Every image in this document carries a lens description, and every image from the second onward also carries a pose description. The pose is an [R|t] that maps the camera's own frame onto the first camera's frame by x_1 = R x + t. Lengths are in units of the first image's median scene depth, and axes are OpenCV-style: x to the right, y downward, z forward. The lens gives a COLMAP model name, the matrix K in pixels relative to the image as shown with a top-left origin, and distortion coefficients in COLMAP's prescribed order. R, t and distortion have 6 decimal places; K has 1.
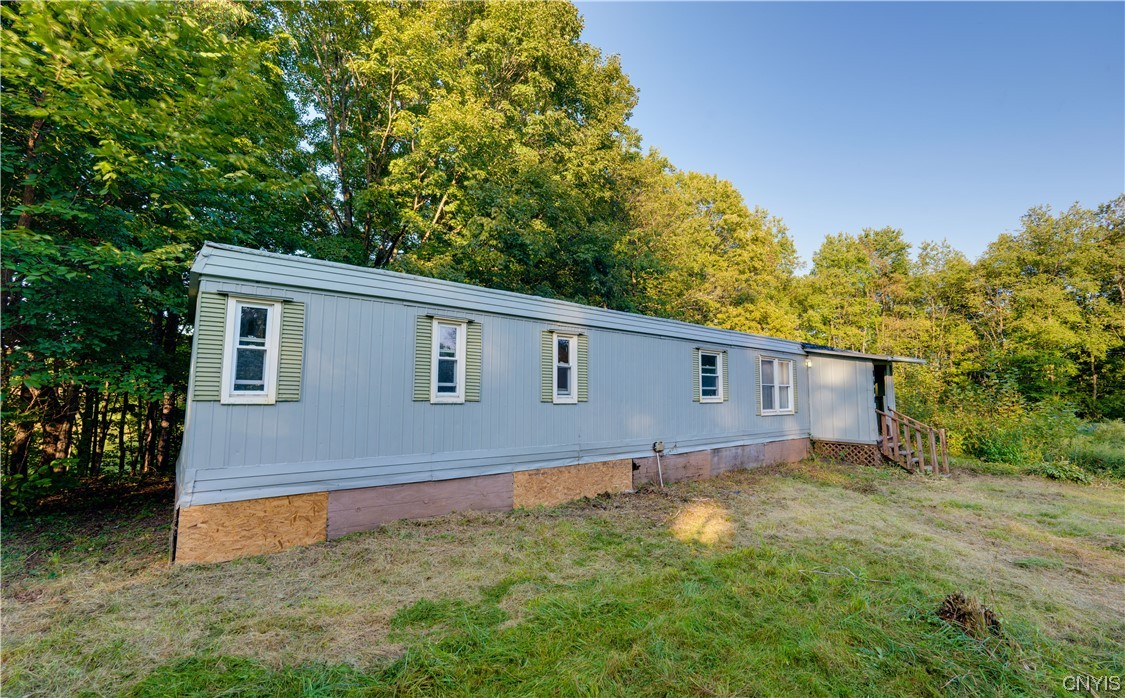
lens RADIAL K [[511.5, 0, 562.5], [0, 511.5, 348.7], [0, 0, 1]] dist [-0.003546, 0.002664]
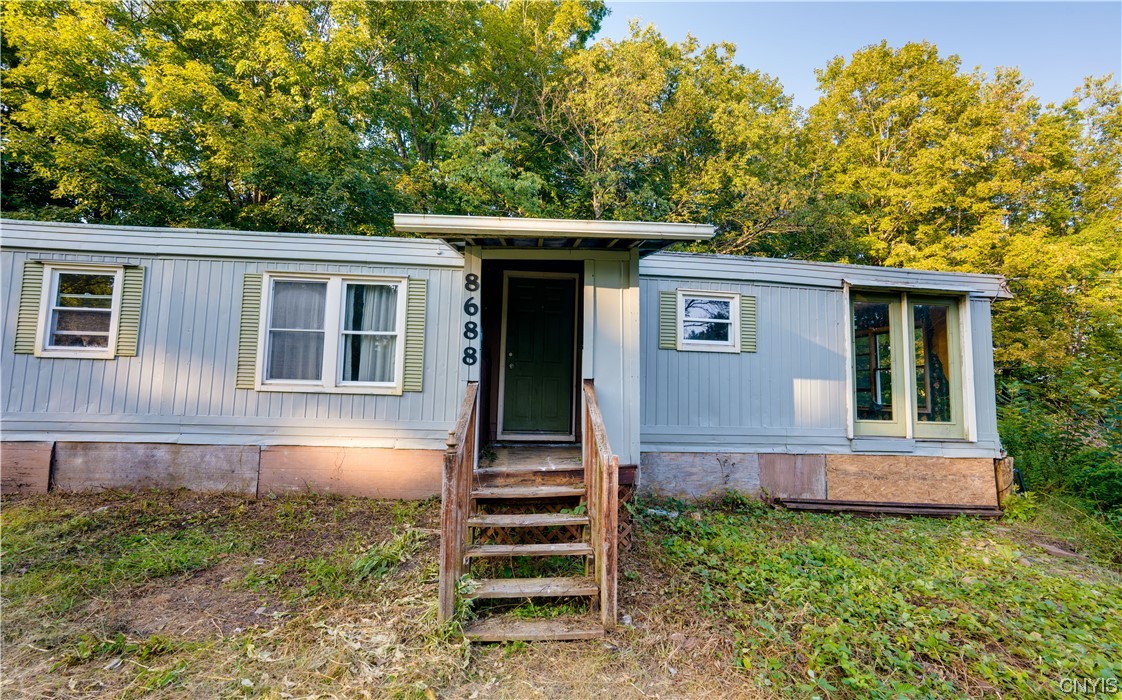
lens RADIAL K [[466.5, 0, 553.6], [0, 466.5, 314.5], [0, 0, 1]] dist [-0.001692, -0.000148]
pose [[0.813571, -0.043835, -0.579811, 0.970267], [0.033898, 0.999034, -0.027965, 0.086002], [0.580477, 0.003097, 0.814271, 0.854448]]
